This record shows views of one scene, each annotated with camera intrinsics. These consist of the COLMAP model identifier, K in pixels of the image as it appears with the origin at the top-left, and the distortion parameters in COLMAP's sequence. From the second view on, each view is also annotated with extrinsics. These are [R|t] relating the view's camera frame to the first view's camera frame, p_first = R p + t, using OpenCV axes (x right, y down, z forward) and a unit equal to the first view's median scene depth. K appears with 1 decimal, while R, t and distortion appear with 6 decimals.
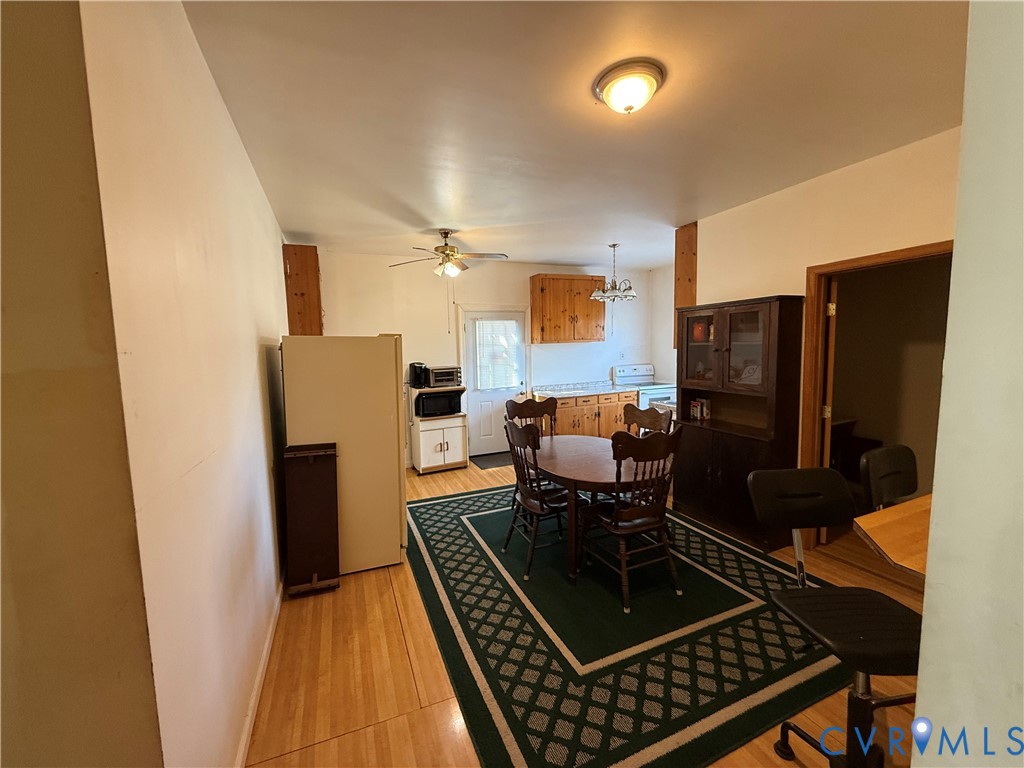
lens RADIAL K [[409.2, 0, 512.0], [0, 409.2, 384.0], [0, 0, 1]] dist [-0.000622, 0.000093]
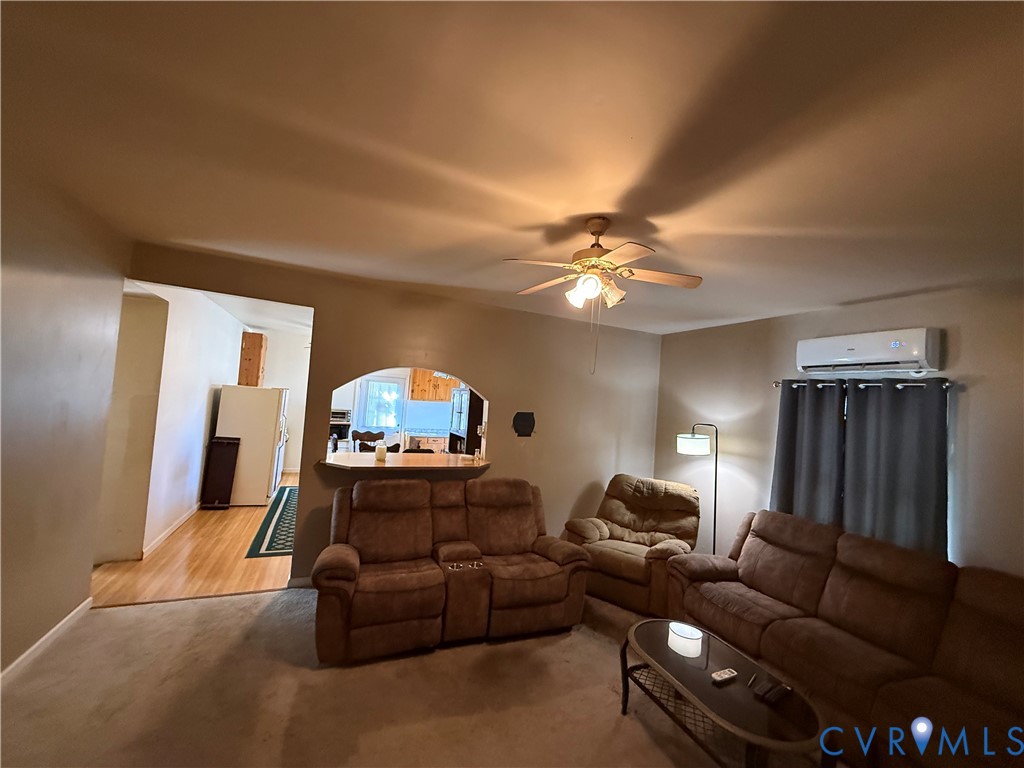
lens RADIAL K [[409.2, 0, 512.0], [0, 409.2, 384.0], [0, 0, 1]] dist [-0.000622, 0.000093]
pose [[0.995031, 0.099364, 0.006417, 0.505905], [-0.097644, 0.986368, -0.132454, 0.008542], [-0.019491, 0.131169, 0.991168, -0.630154]]
